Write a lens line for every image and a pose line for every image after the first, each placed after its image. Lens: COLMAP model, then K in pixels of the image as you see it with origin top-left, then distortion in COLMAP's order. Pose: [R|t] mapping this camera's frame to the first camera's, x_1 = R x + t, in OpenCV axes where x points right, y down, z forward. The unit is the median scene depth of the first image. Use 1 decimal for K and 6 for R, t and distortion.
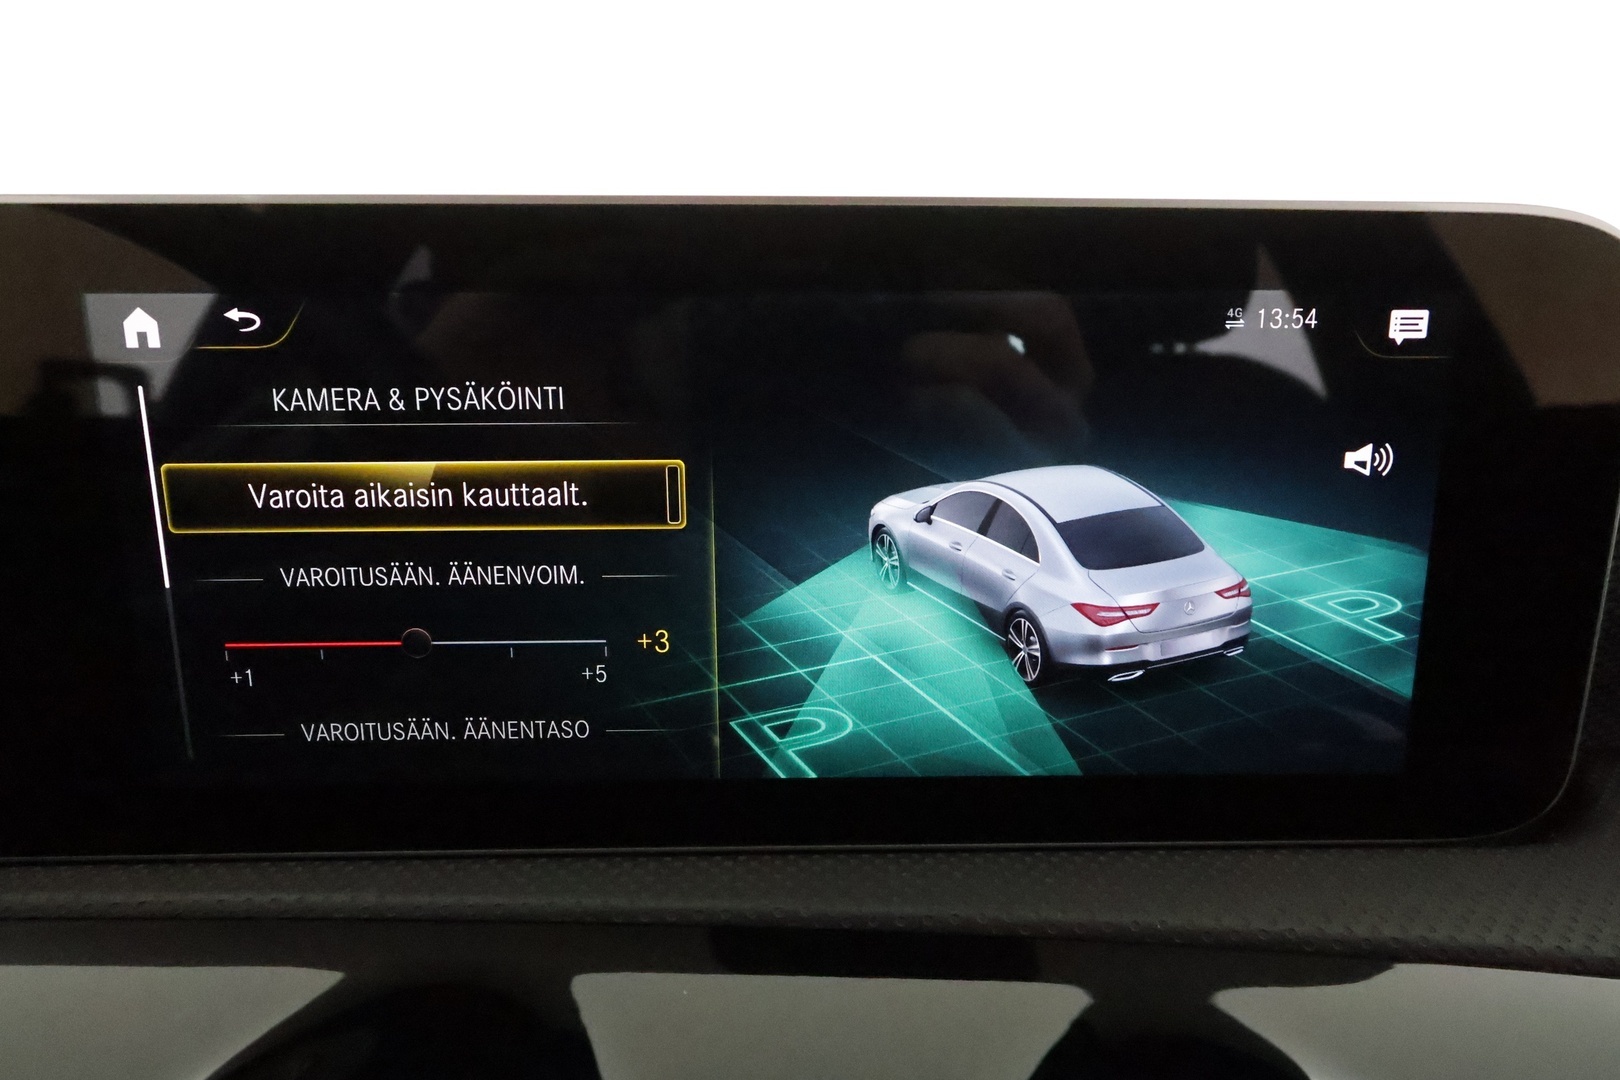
lens RADIAL K [[910.3, 0, 844.8], [0, 910.3, 518.5], [0, 0, 1]] dist [-0.002780, 0.000886]
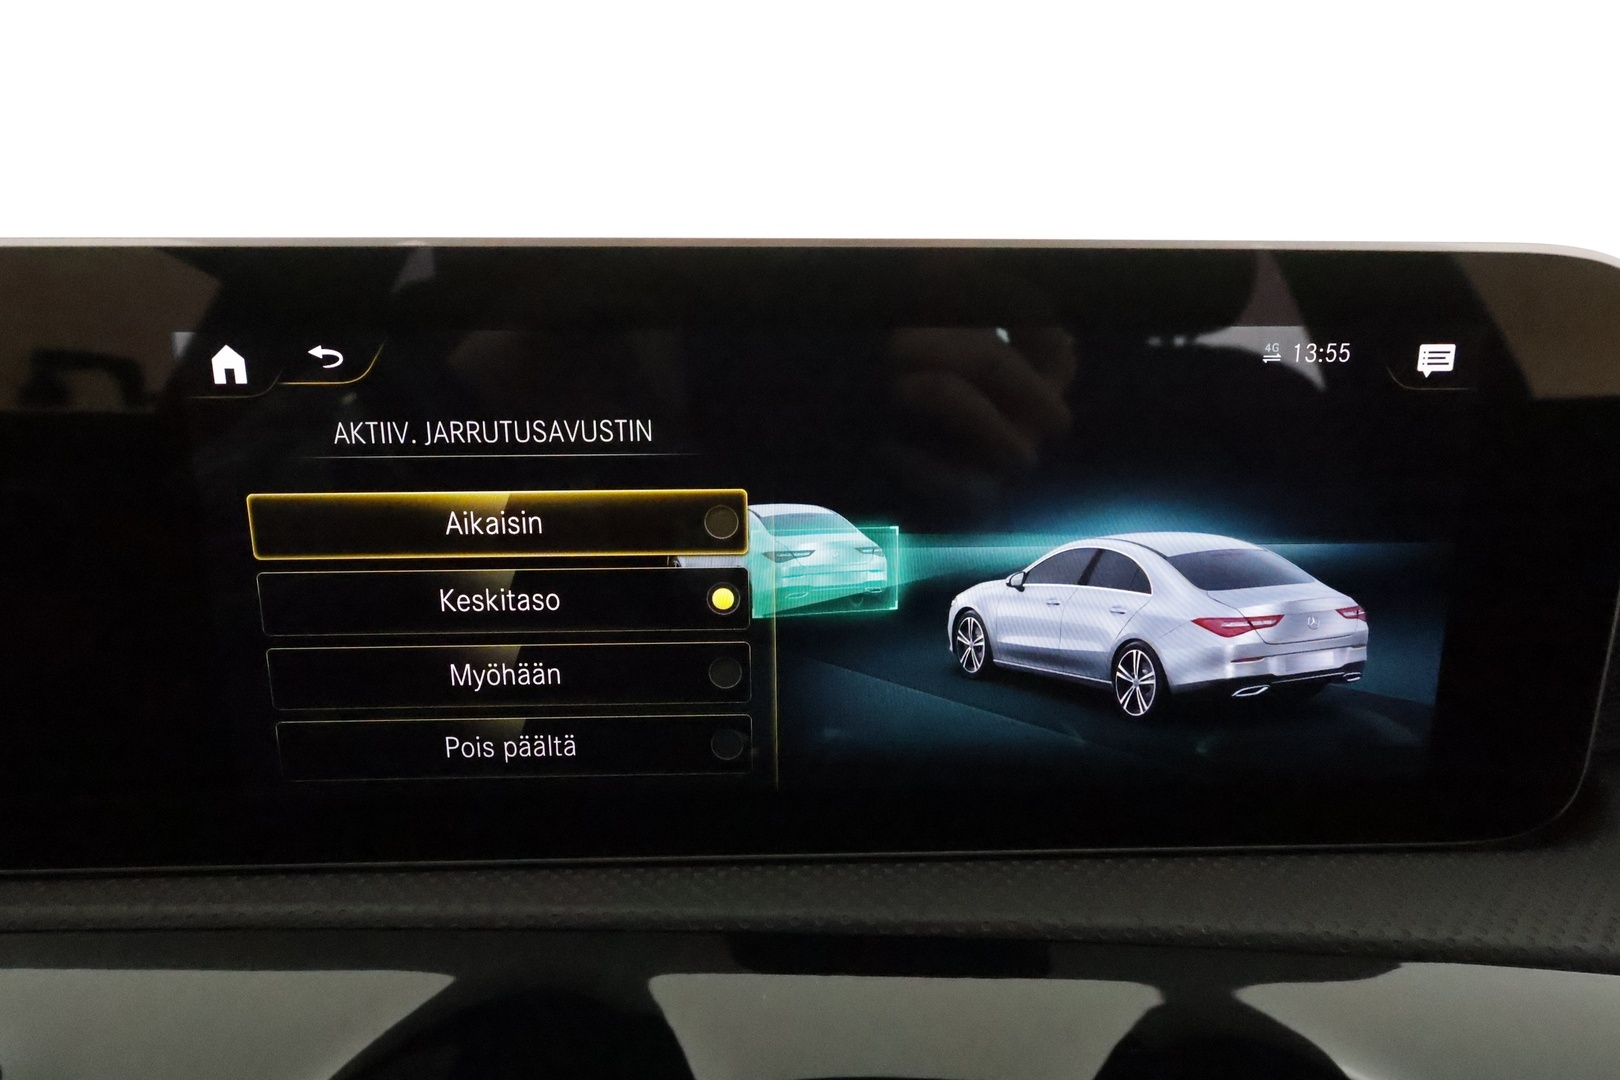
lens RADIAL K [[867.1, 0, 713.1], [0, 867.1, 538.3], [0, 0, 1]] dist [-0.003765, 0.000318]
pose [[0.999976, -0.004370, 0.005456, -0.228439], [0.004409, 0.999964, -0.007197, 0.000215], [-0.005424, 0.007220, 0.999959, -0.001448]]
